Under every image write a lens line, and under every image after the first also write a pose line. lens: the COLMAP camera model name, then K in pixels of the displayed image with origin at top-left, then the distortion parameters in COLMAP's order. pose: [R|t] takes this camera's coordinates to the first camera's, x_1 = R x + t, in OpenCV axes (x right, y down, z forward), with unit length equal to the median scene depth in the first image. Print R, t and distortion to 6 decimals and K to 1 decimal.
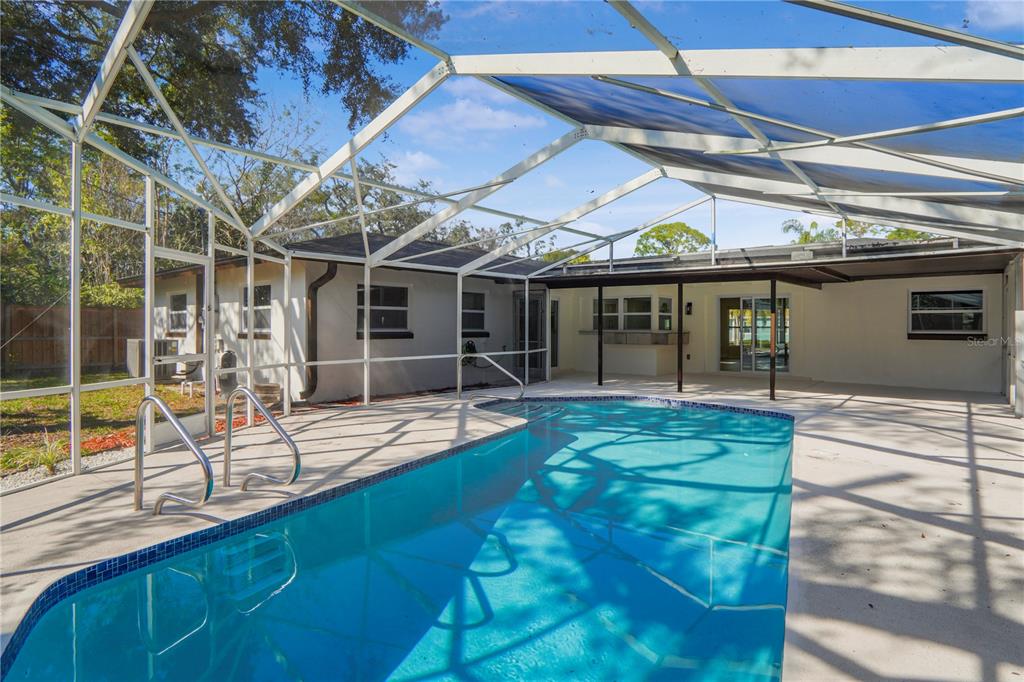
lens RADIAL K [[561.6, 0, 511.5], [0, 561.6, 336.6], [0, 0, 1]] dist [0.001963, -0.000115]
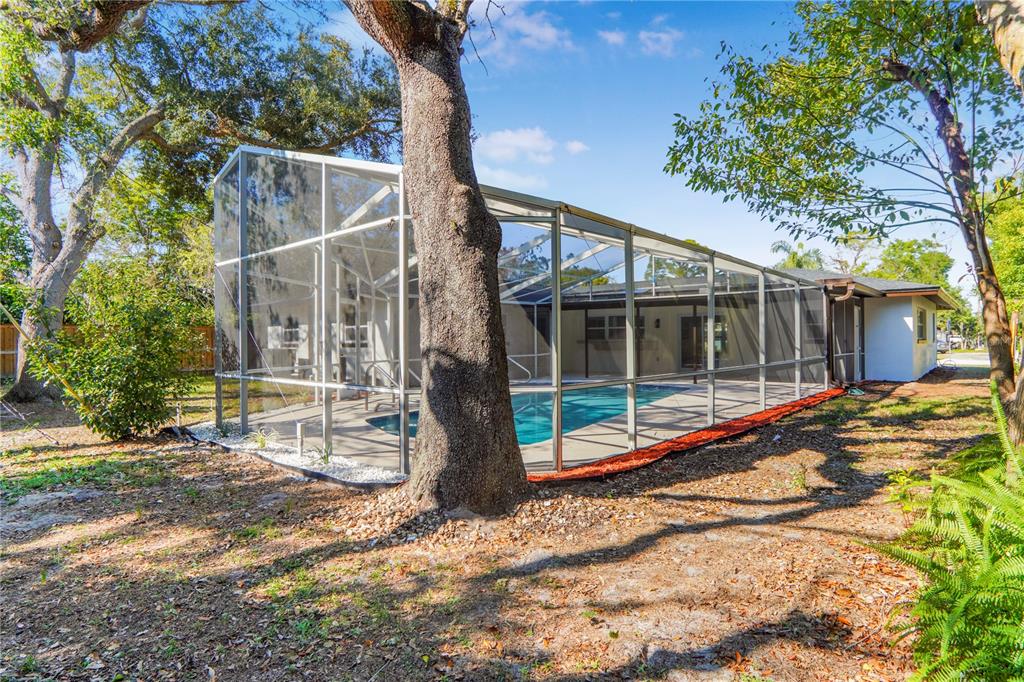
lens RADIAL K [[561.6, 0, 511.5], [0, 561.6, 336.6], [0, 0, 1]] dist [0.001963, -0.000115]
pose [[0.999018, -0.008789, -0.043419, 0.026730], [0.007815, 0.999715, -0.022550, 0.011643], [0.043605, 0.022188, 0.998802, -0.428984]]
